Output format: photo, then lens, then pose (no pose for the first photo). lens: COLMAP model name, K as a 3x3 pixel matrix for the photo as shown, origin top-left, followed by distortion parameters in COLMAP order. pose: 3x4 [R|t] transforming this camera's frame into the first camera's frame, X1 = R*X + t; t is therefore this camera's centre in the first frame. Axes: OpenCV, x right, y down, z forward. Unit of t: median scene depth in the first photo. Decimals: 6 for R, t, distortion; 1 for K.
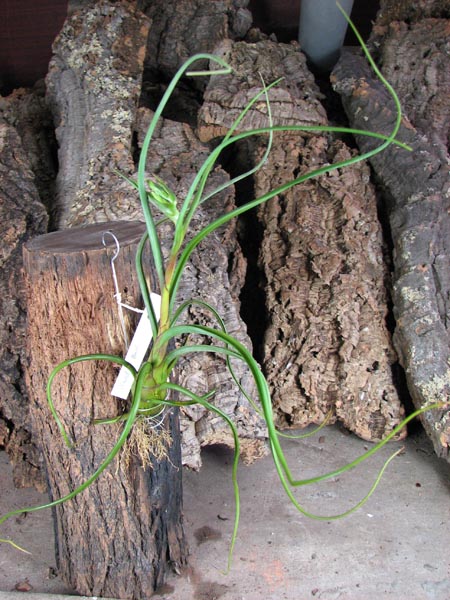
lens RADIAL K [[641.2, 0, 205.2], [0, 641.2, 299.3], [0, 0, 1]] dist [-0.194146, 0.274507]
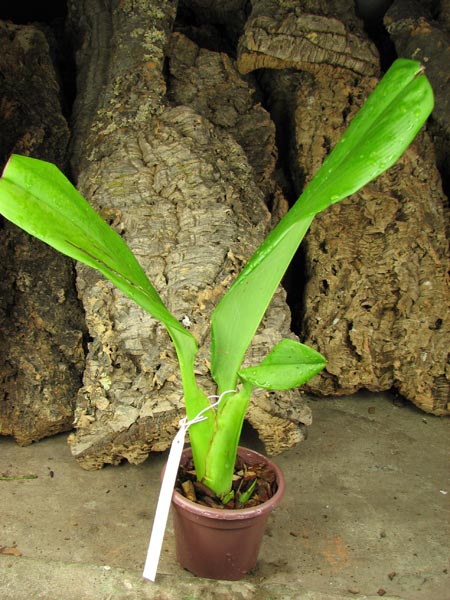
lens RADIAL K [[641.3, 0, 204.3], [0, 641.3, 290.9], [0, 0, 1]] dist [-0.202506, 0.260401]
pose [[0.997841, 0.061363, 0.023407, -0.066581], [-0.059700, 0.996025, -0.066108, 0.131755], [-0.027370, 0.064567, 0.997538, 0.159859]]
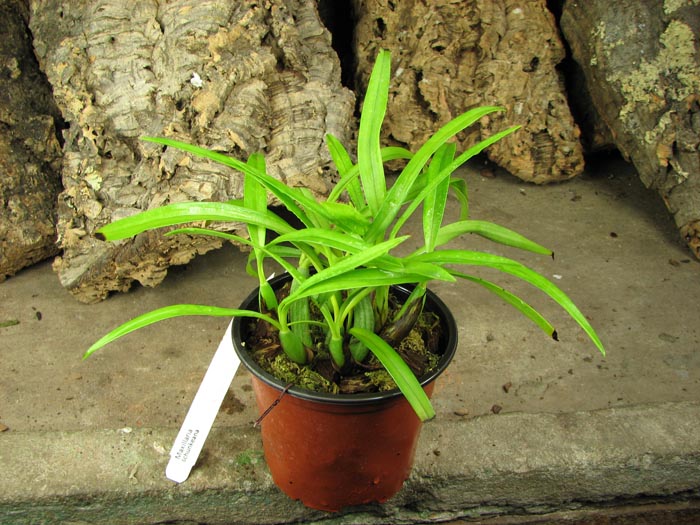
lens RADIAL K [[748.2, 0, 335.1], [0, 748.2, 284.8], [0, 0, 1]] dist [-0.202506, 0.260401]
pose [[0.985660, -0.070378, 0.153364, -0.060133], [0.038293, 0.978451, 0.202897, 0.162411], [-0.164339, -0.194115, 0.967115, 0.263035]]
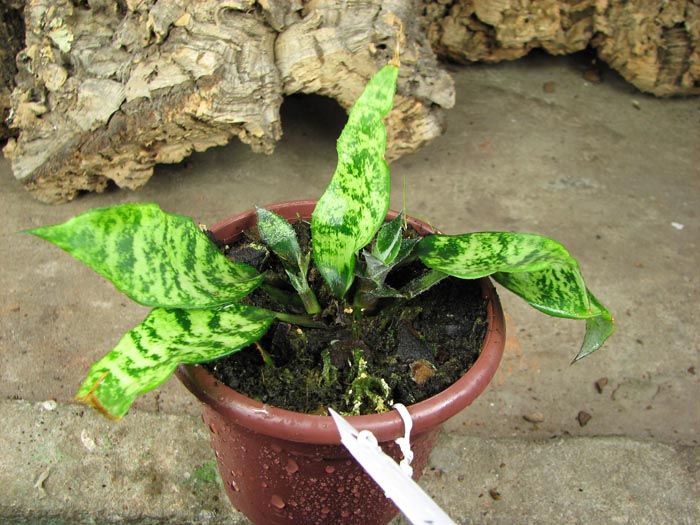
lens RADIAL K [[748.2, 0, 335.1], [0, 748.2, 284.8], [0, 0, 1]] dist [-0.202506, 0.260401]
pose [[0.996897, 0.011253, 0.077914, -0.028600], [-0.037447, 0.938371, 0.343596, 0.175640], [-0.069246, -0.345448, 0.935880, 0.411216]]
